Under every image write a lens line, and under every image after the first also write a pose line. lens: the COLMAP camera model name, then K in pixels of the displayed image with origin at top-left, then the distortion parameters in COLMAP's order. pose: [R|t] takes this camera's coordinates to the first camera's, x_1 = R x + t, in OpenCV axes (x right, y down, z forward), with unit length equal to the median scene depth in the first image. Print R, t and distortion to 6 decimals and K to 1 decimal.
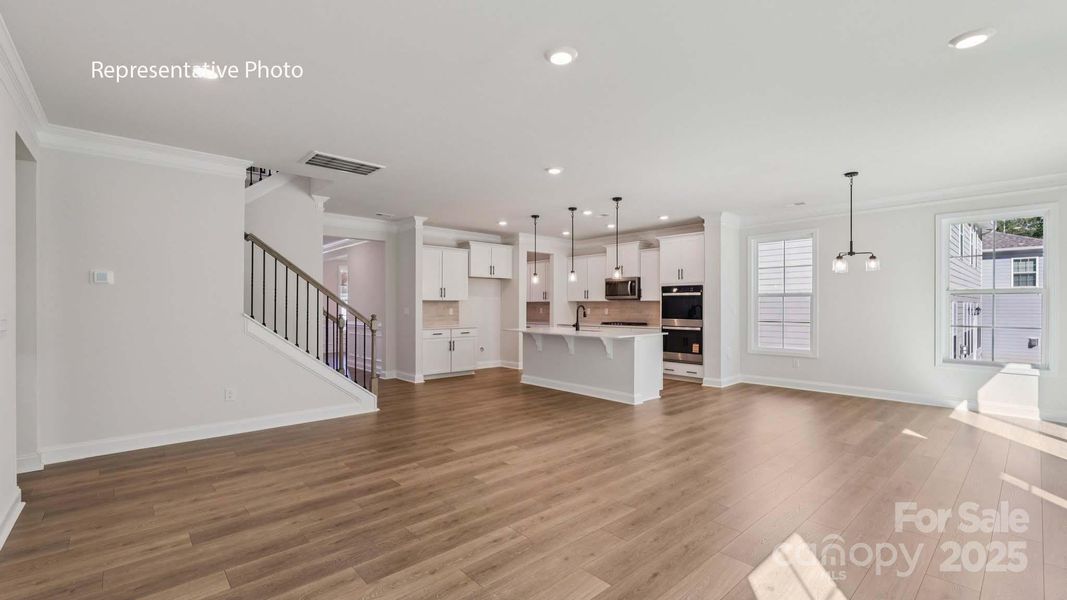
lens RADIAL K [[457.3, 0, 527.5], [0, 457.3, 309.5], [0, 0, 1]] dist [-0.007373, -0.001218]
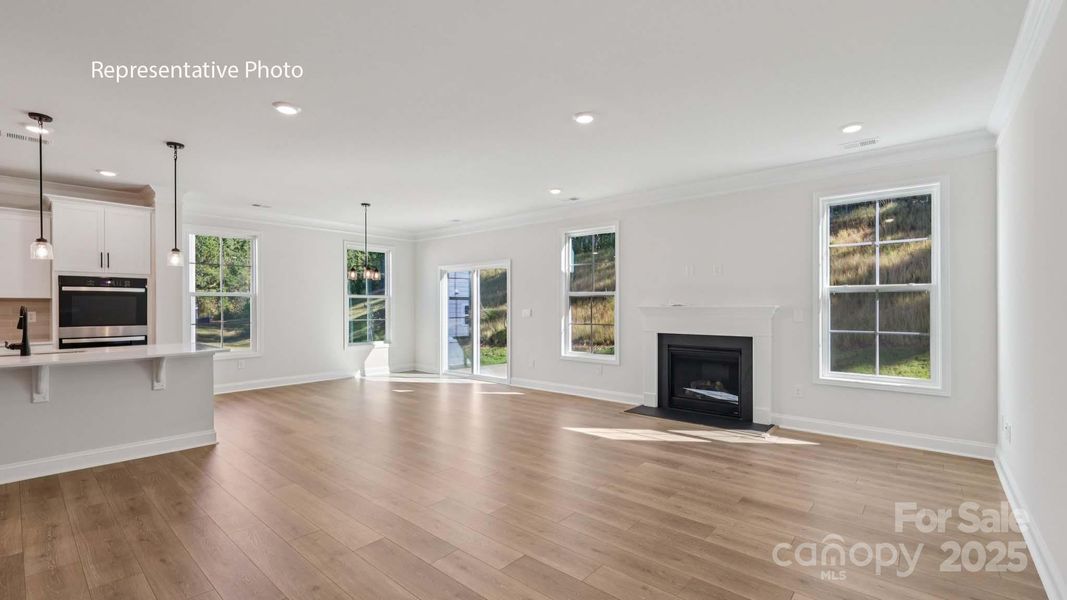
lens RADIAL K [[457.3, 0, 533.8], [0, 457.3, 308.5], [0, 0, 1]] dist [-0.007373, -0.001218]
pose [[-0.133745, -0.006427, 0.990995, -0.459958], [0.009117, 0.999929, 0.007716, -0.004814], [-0.990974, 0.010067, -0.133677, 0.500197]]
